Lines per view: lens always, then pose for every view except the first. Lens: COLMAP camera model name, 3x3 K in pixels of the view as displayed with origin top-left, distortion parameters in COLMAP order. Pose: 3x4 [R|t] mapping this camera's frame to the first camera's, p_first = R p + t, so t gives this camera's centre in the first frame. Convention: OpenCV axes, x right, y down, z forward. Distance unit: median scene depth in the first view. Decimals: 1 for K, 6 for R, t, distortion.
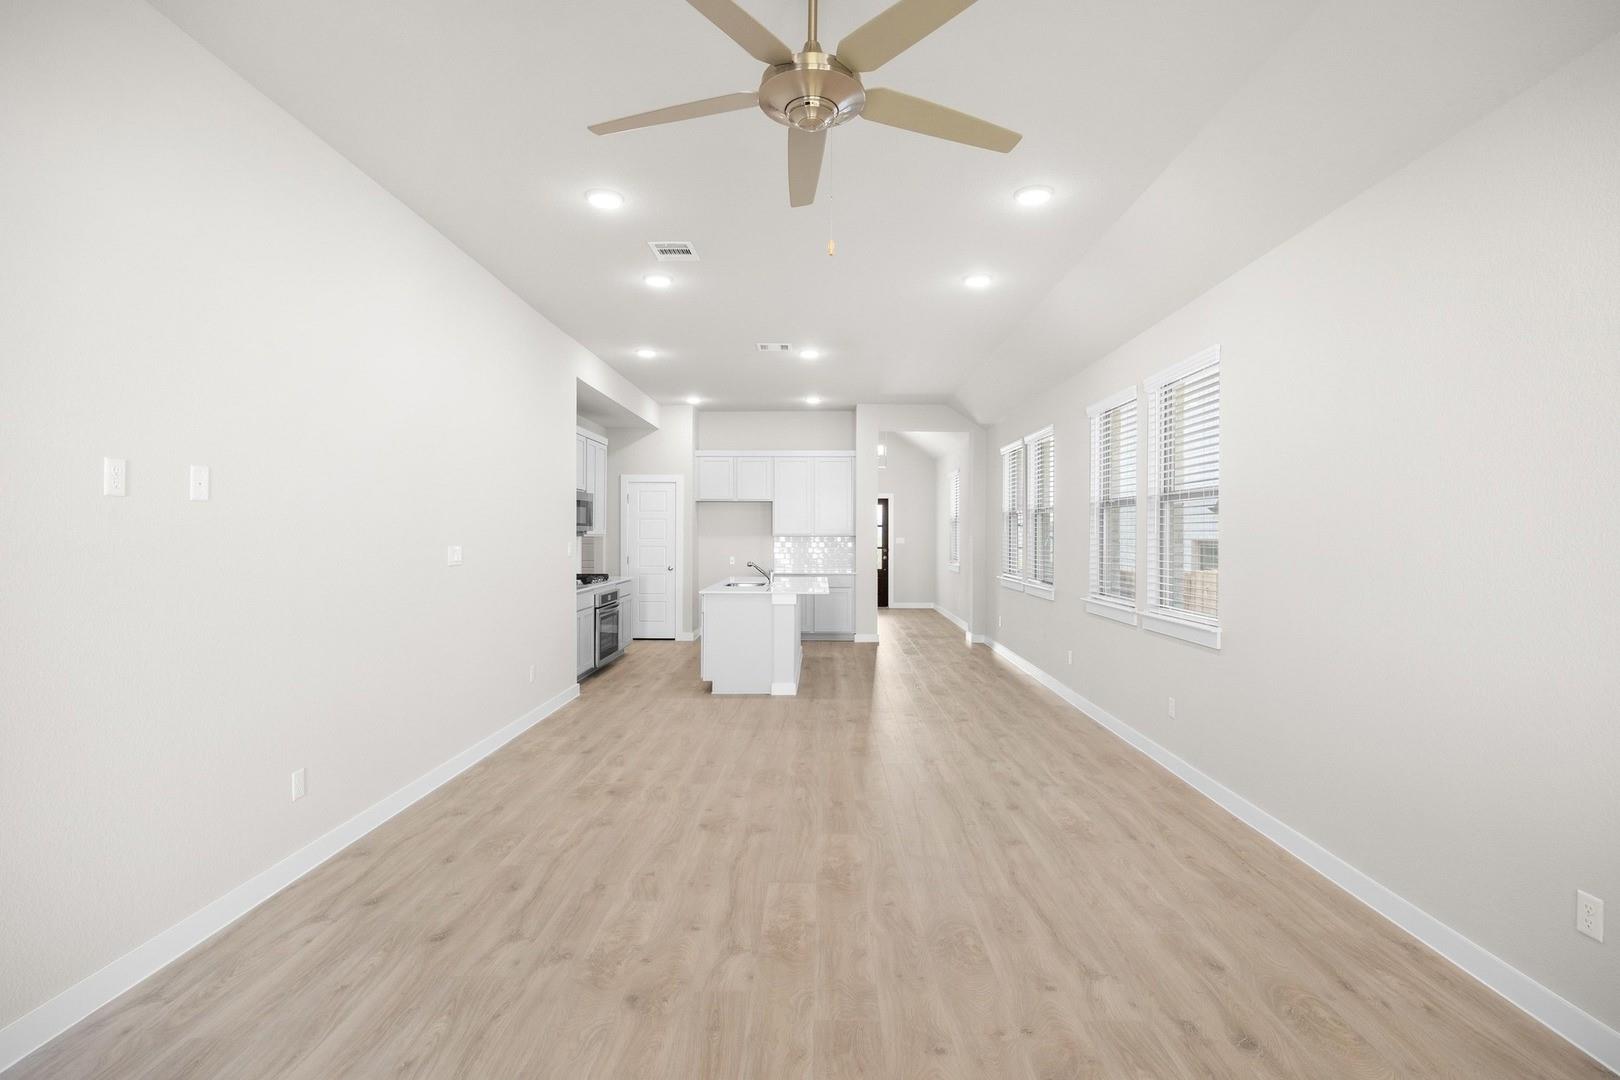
lens RADIAL K [[802.4, 0, 818.9], [0, 802.4, 534.0], [0, 0, 1]] dist [-0.016936, 0.000321]
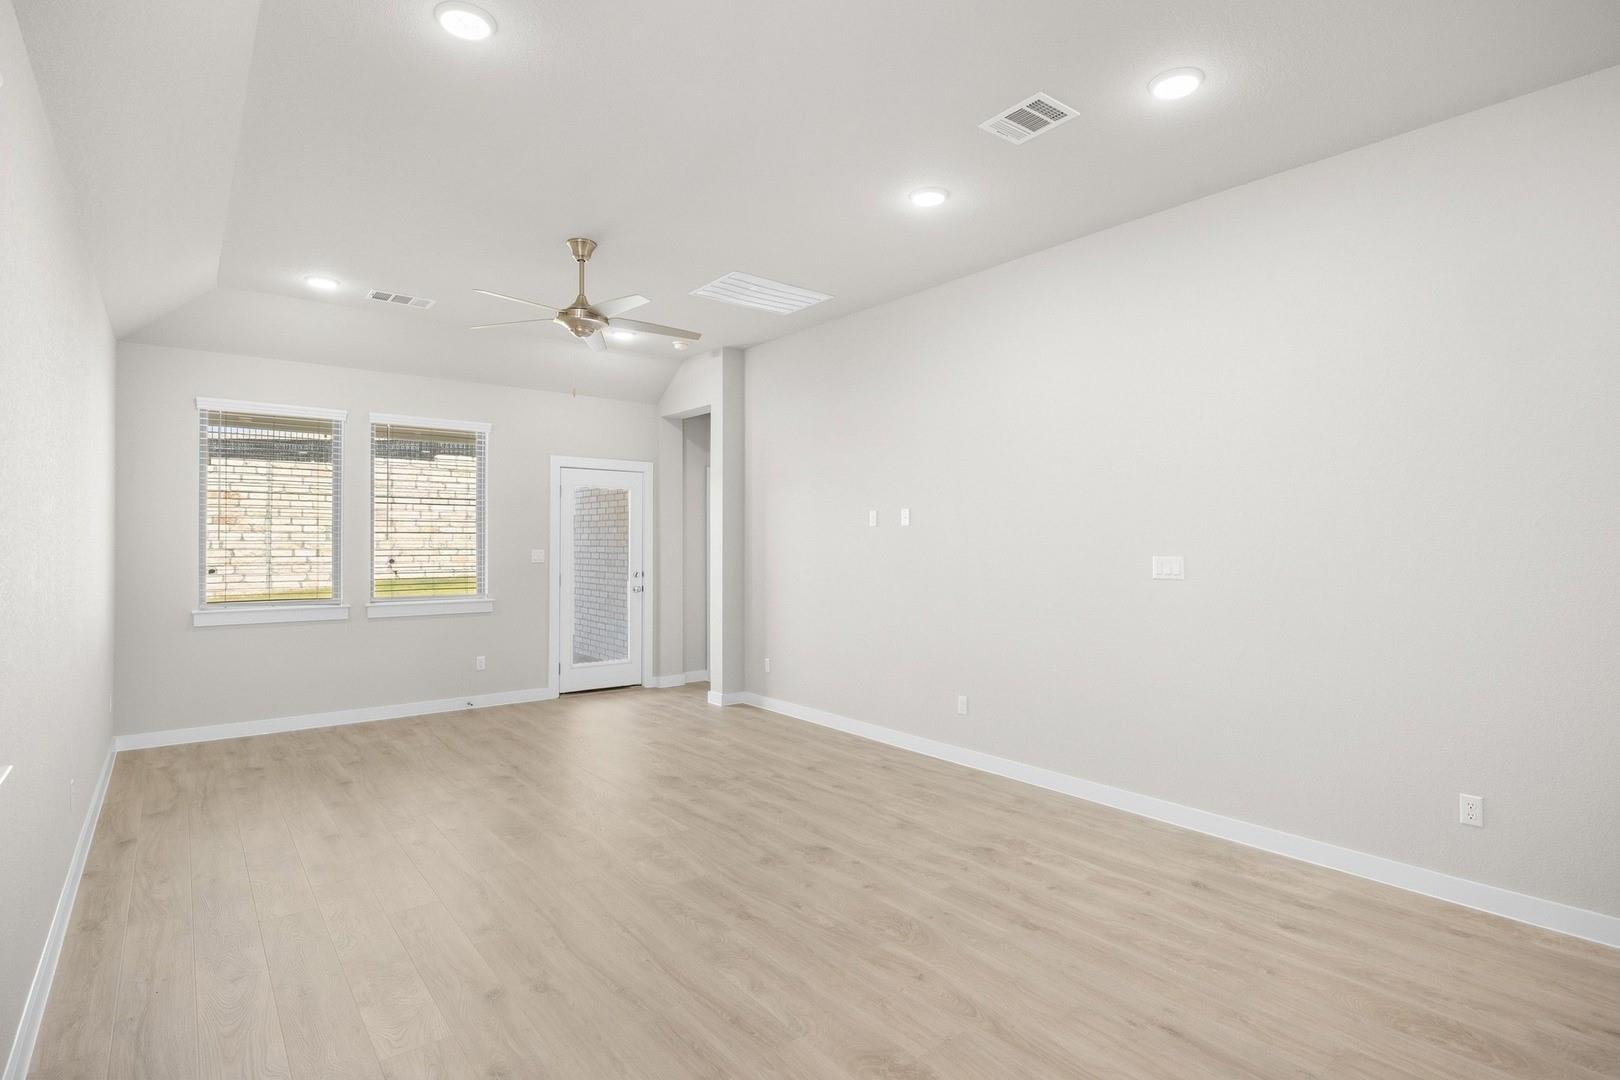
lens RADIAL K [[802.4, 0, 819.9], [0, 802.4, 541.4], [0, 0, 1]] dist [-0.016936, 0.000321]
pose [[-0.778539, -0.002595, -0.627591, 0.462759], [-0.002029, 0.999997, -0.001618, -0.000592], [0.627593, 0.000014, -0.778542, 1.747332]]
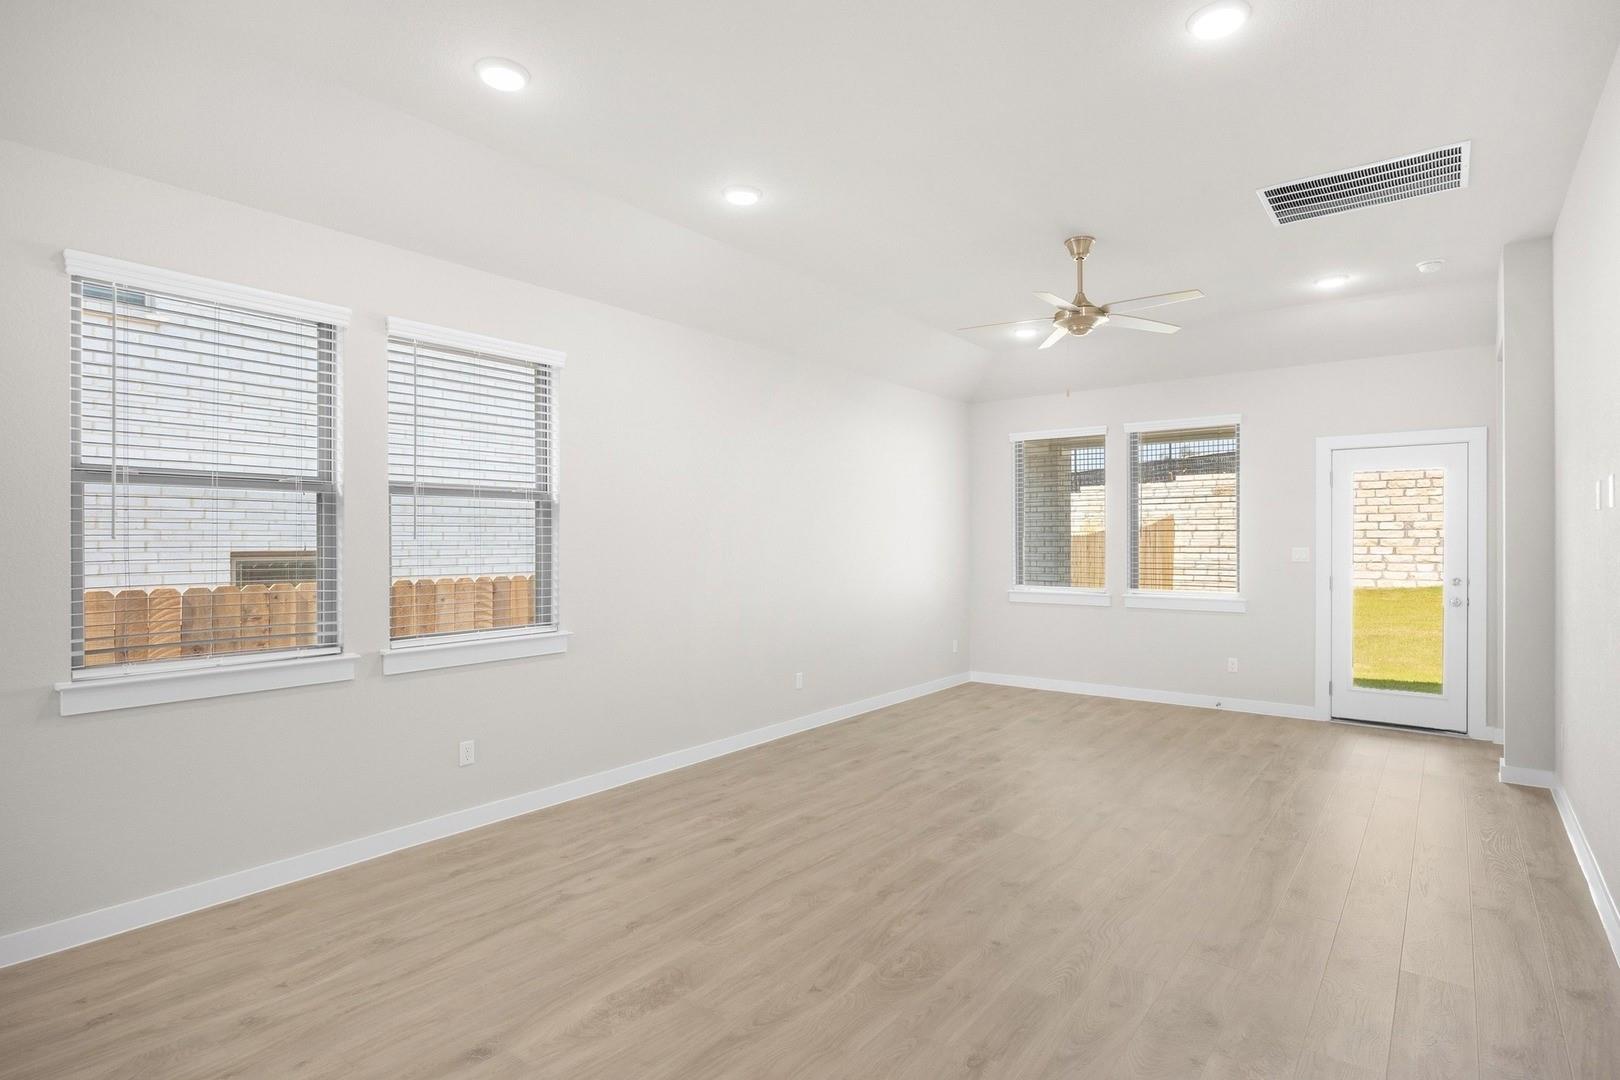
lens RADIAL K [[802.4, 0, 805.3], [0, 802.4, 542.8], [0, 0, 1]] dist [-0.016936, 0.000321]
pose [[-0.785711, 0.000536, 0.618594, -0.423608], [0.002765, 0.999993, 0.002646, -0.000187], [-0.618588, 0.003790, -0.785706, 1.791015]]
